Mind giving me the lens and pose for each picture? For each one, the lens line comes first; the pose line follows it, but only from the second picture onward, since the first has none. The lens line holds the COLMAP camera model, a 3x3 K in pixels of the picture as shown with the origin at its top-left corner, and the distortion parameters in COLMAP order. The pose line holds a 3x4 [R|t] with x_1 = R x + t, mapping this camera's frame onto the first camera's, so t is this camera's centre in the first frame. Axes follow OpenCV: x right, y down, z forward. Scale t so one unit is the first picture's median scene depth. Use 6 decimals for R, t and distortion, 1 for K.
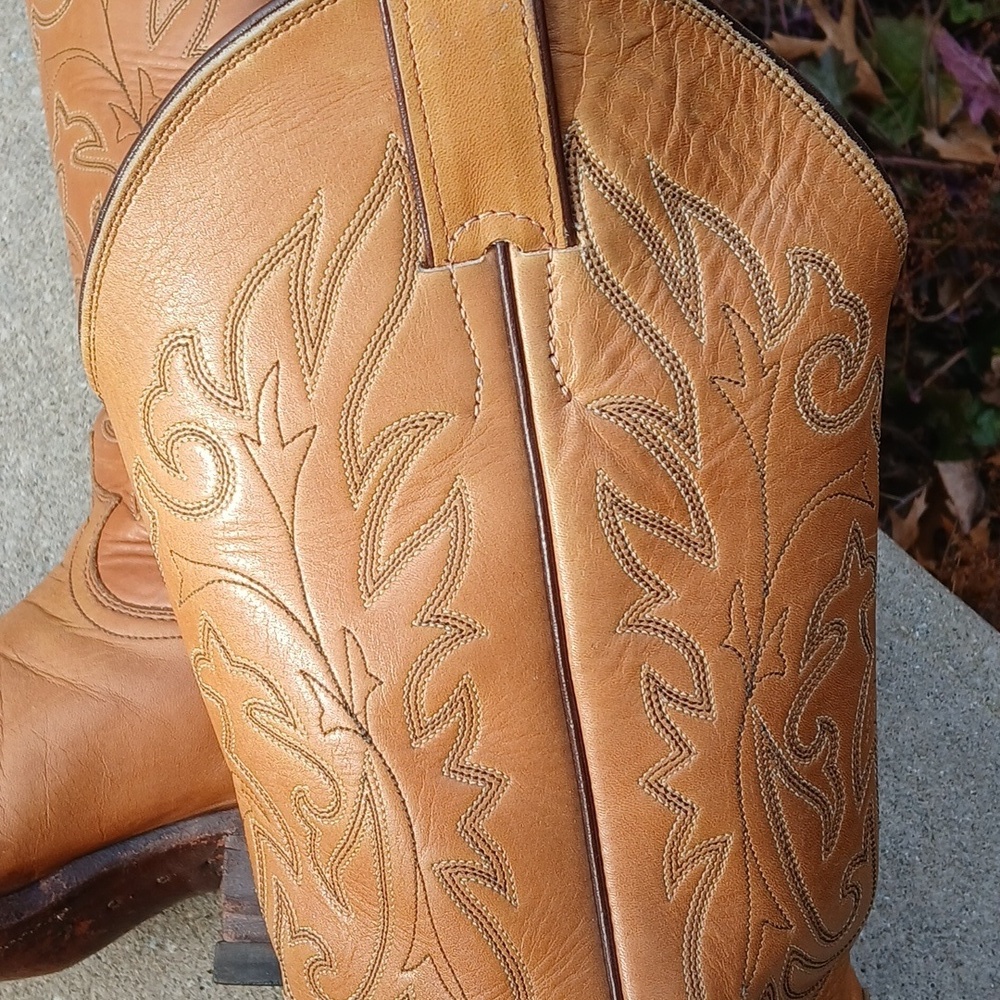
lens RADIAL K [[1690.3, 0, 483.7], [0, 1690.3, 498.7], [0, 0, 1]] dist [0.204724, -0.609466]
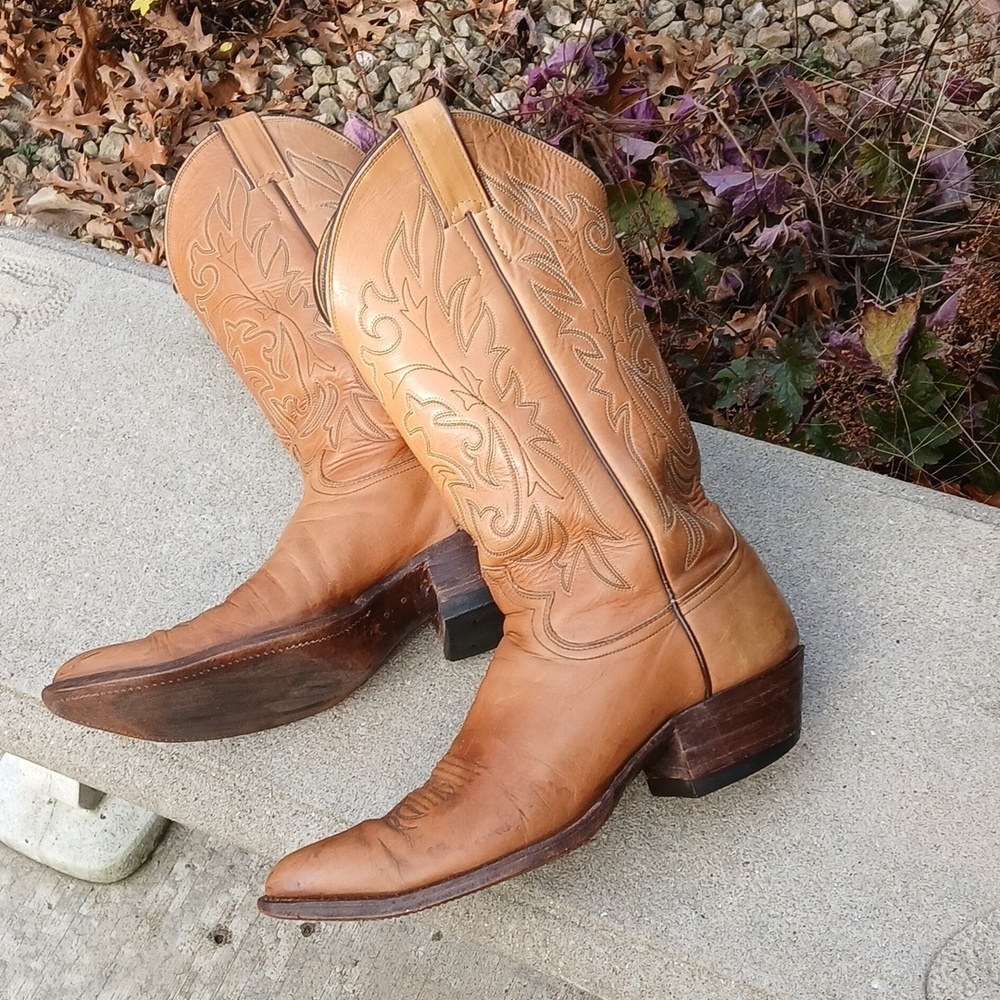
lens RADIAL K [[1690.3, 0, 483.7], [0, 1690.3, 498.7], [0, 0, 1]] dist [0.204724, -0.609466]
pose [[0.932999, -0.316683, 0.170950, -0.574425], [0.355361, 0.885734, -0.298652, 1.073548], [-0.056838, 0.339391, 0.938926, -1.413811]]
